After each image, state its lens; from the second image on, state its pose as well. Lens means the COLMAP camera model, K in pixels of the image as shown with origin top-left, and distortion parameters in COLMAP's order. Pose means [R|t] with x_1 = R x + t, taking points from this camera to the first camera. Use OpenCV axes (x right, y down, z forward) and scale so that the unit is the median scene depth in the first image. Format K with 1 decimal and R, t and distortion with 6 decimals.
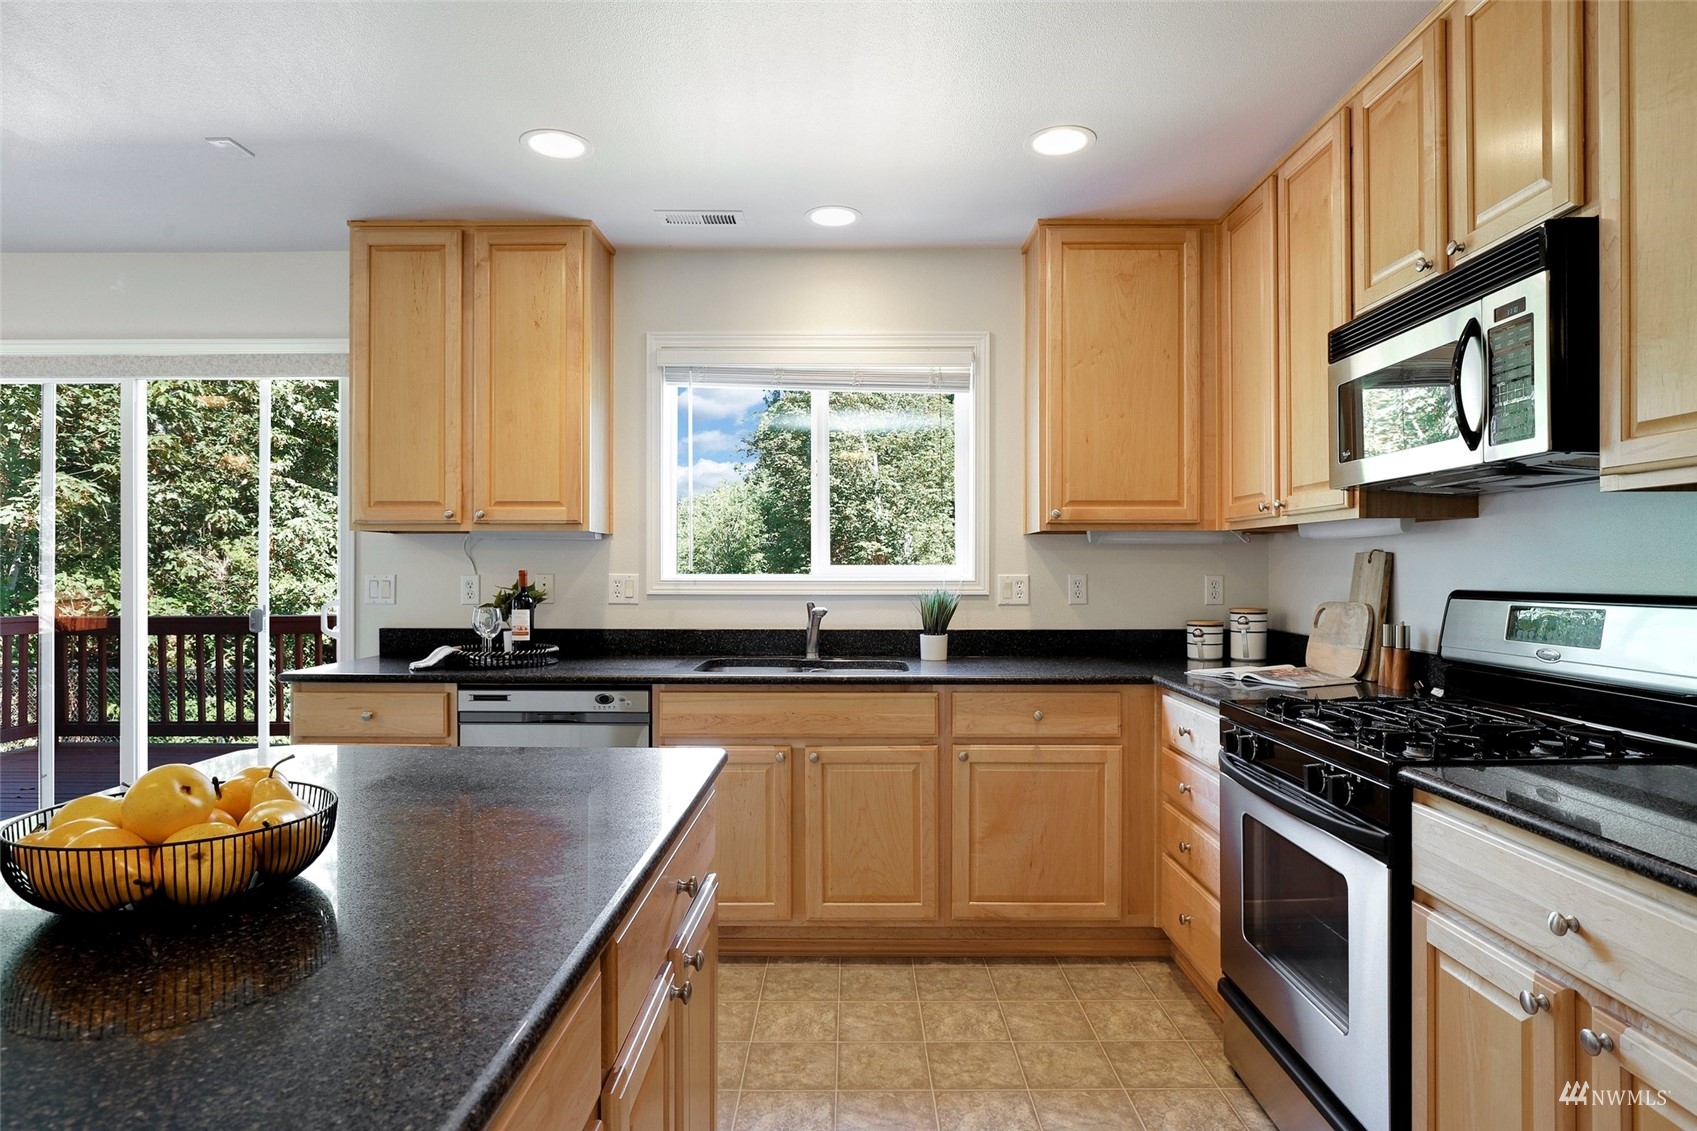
lens RADIAL K [[939.2, 0, 850.9], [0, 939.2, 570.8], [0, 0, 1]] dist [-0.001859, 0.002371]
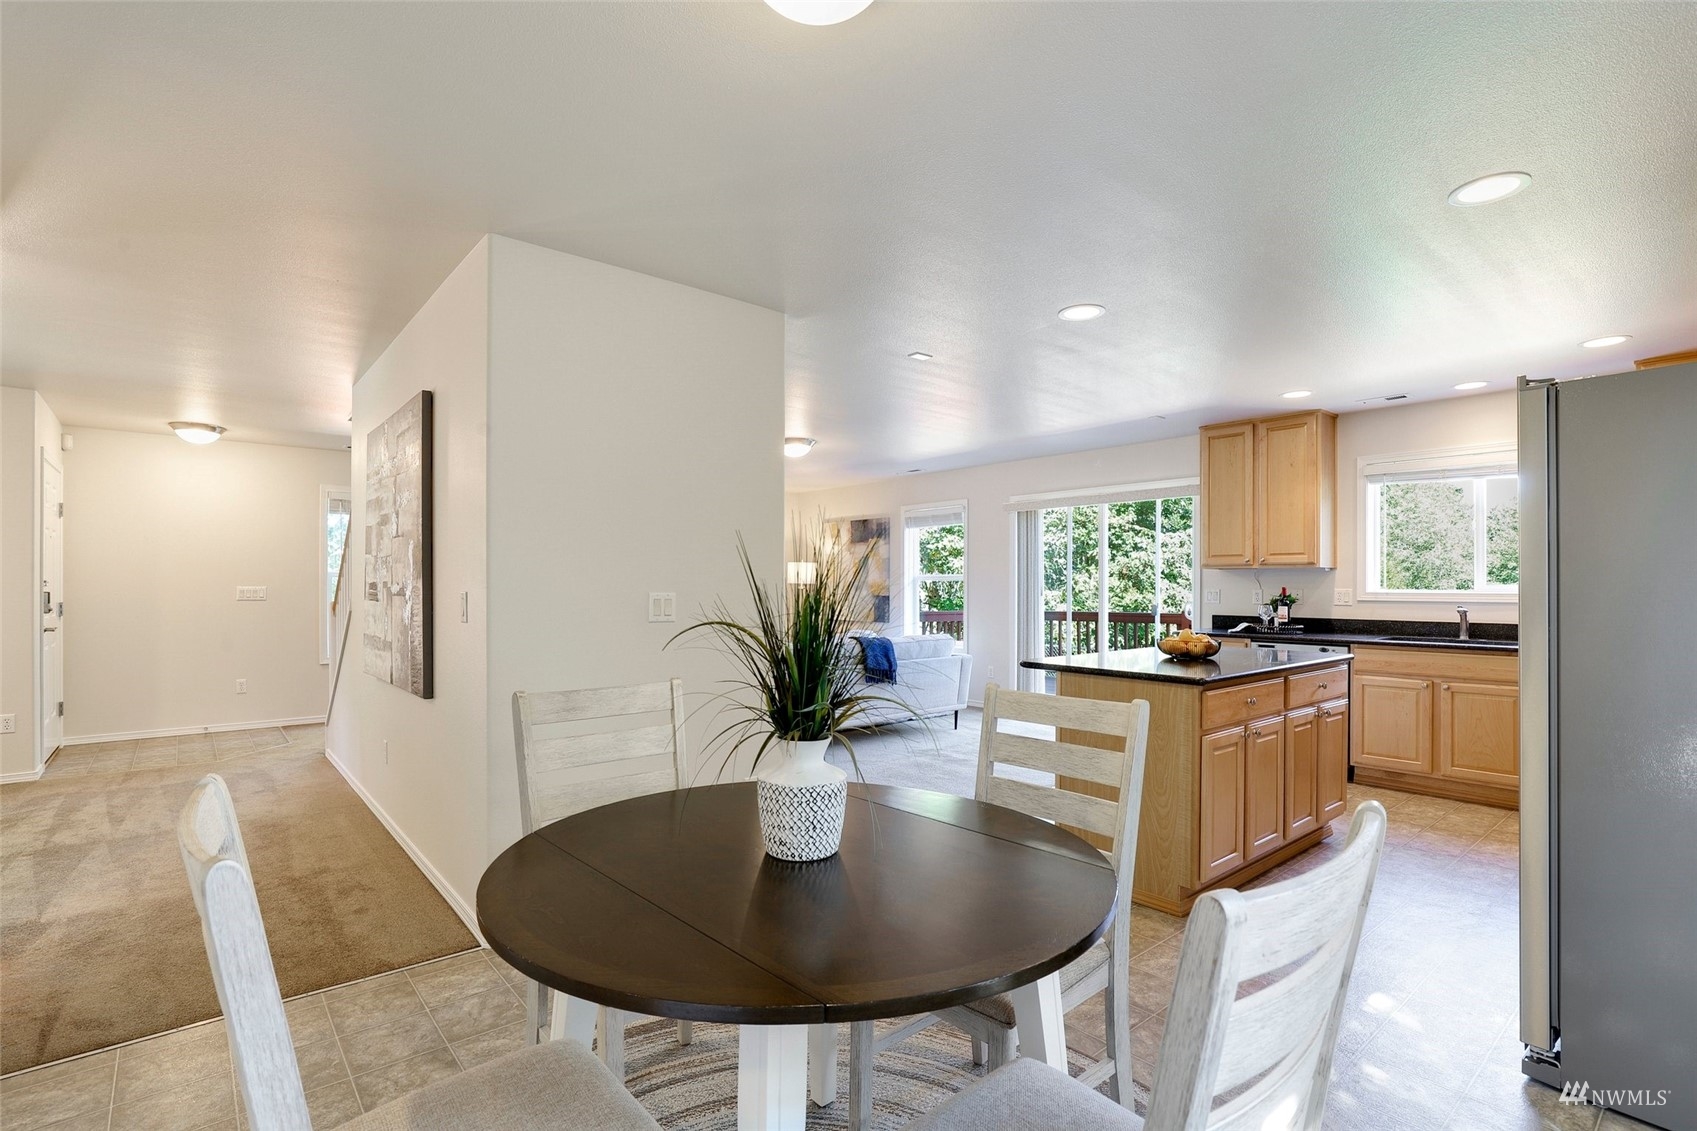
lens RADIAL K [[797.5, 0, 827.5], [0, 797.5, 587.4], [0, 0, 1]] dist [-0.030866, 0.002200]
pose [[0.629665, 0.002240, -0.776863, 0.391320], [-0.002152, 0.999997, 0.001139, 0.000123], [0.776864, 0.000955, 0.629668, -0.926639]]
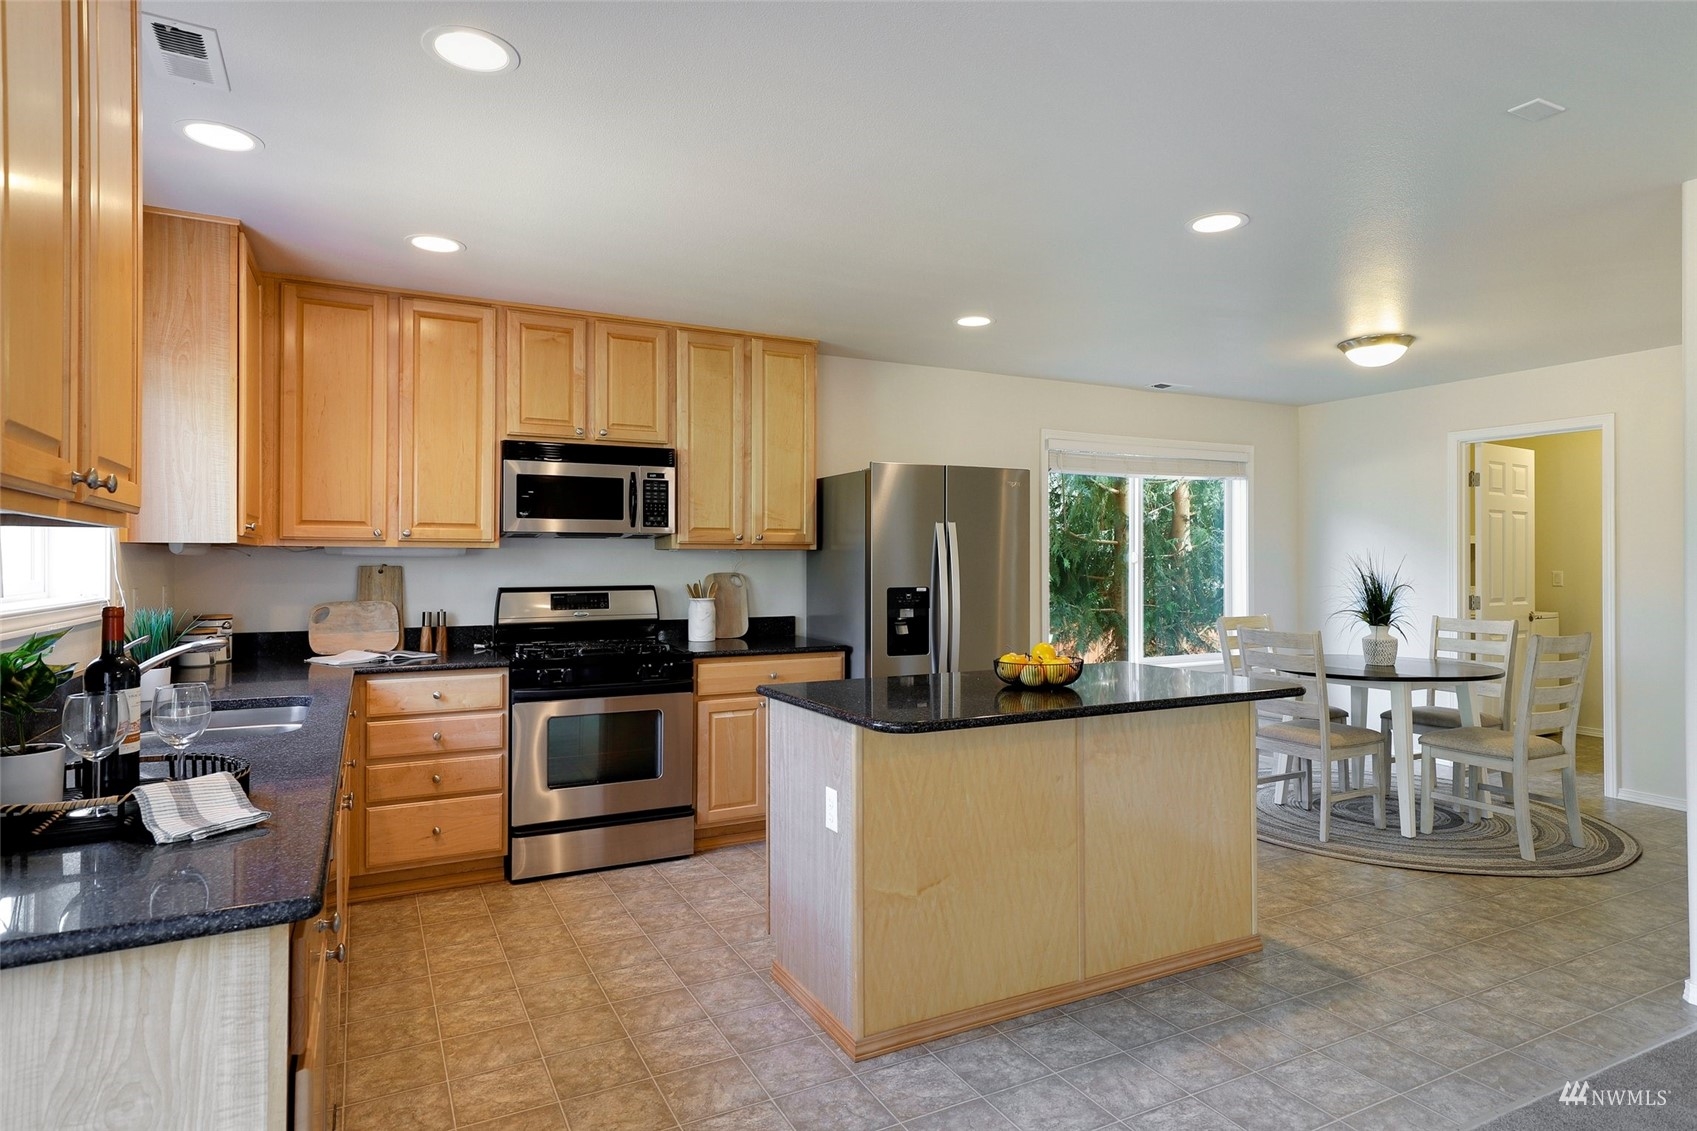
lens RADIAL K [[939.2, 0, 859.2], [0, 939.2, 551.9], [0, 0, 1]] dist [-0.001859, 0.002371]
pose [[-0.470593, 0.008888, 0.882305, -1.044003], [0.002087, 0.999958, -0.008960, -0.025923], [-0.882348, -0.002375, -0.470592, 0.981406]]
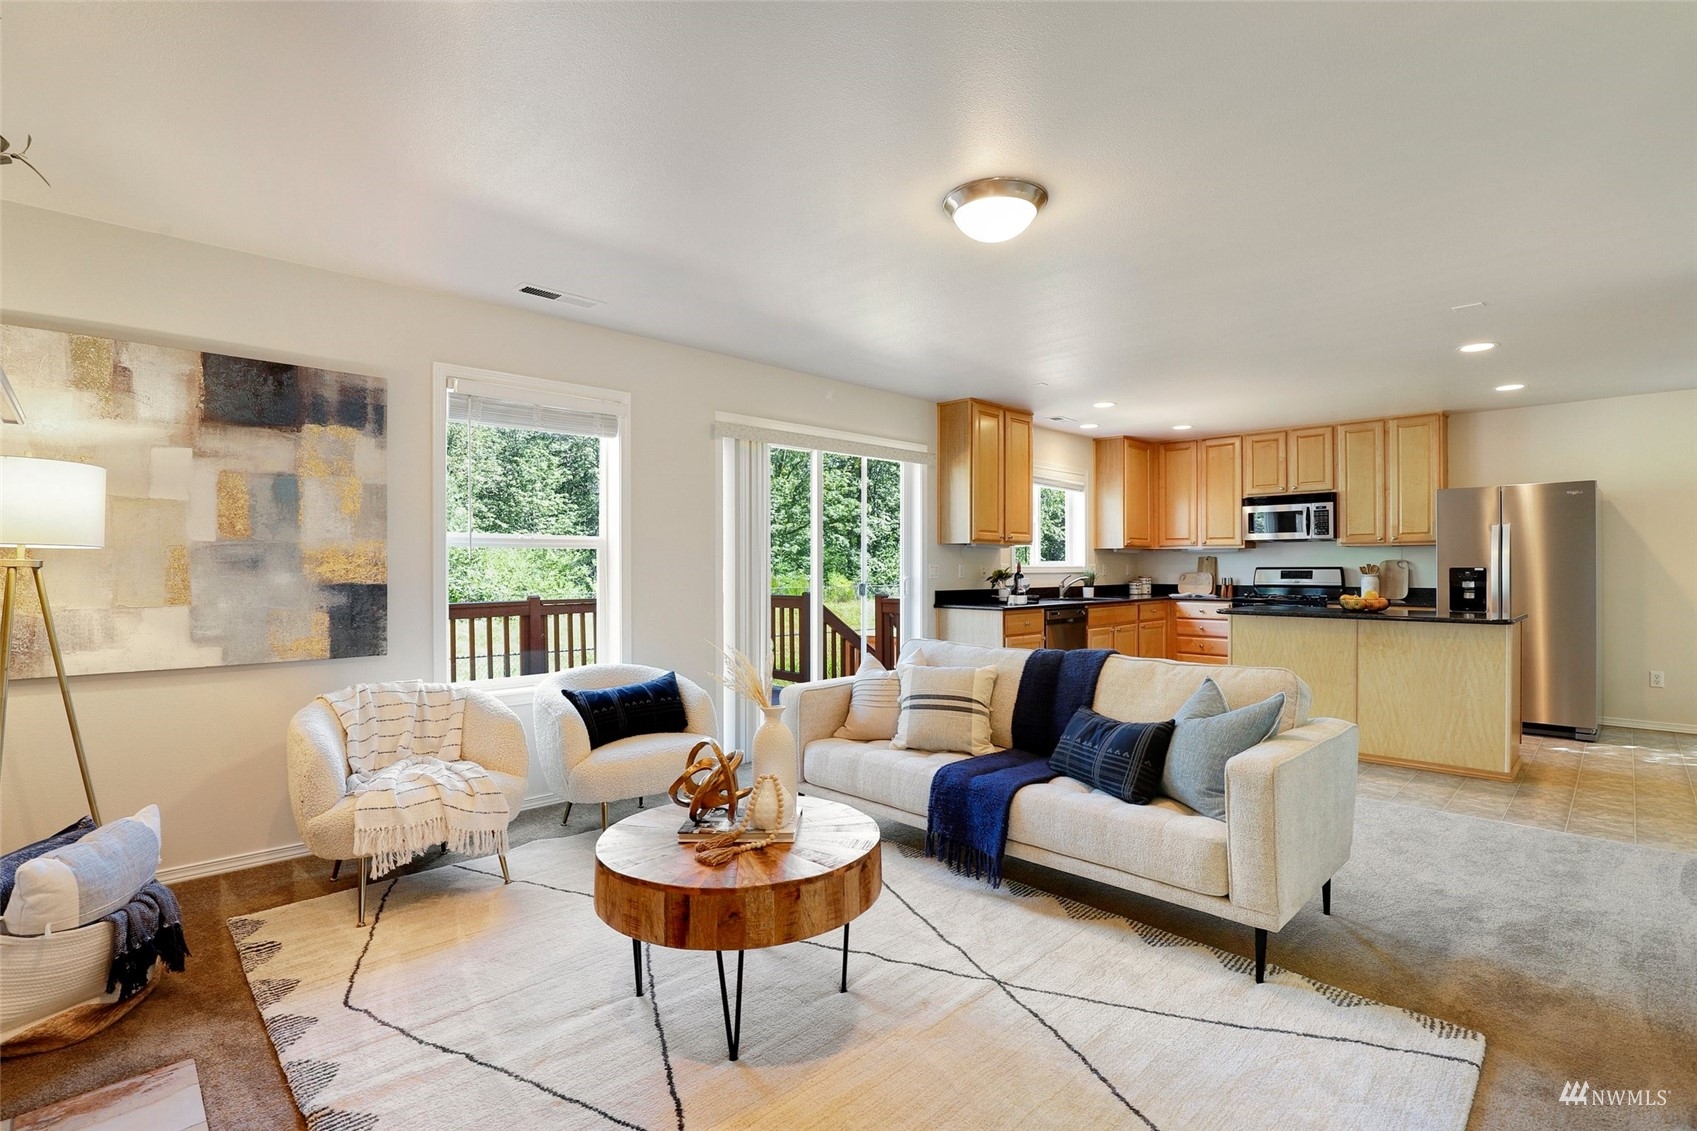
lens RADIAL K [[797.5, 0, 850.9], [0, 797.5, 566.3], [0, 0, 1]] dist [-0.030866, 0.002200]
pose [[0.707604, -0.001461, 0.706608, -2.217057], [0.003271, 0.999994, -0.001208, 0.011878], [-0.706601, 0.003166, 0.707605, -0.092773]]
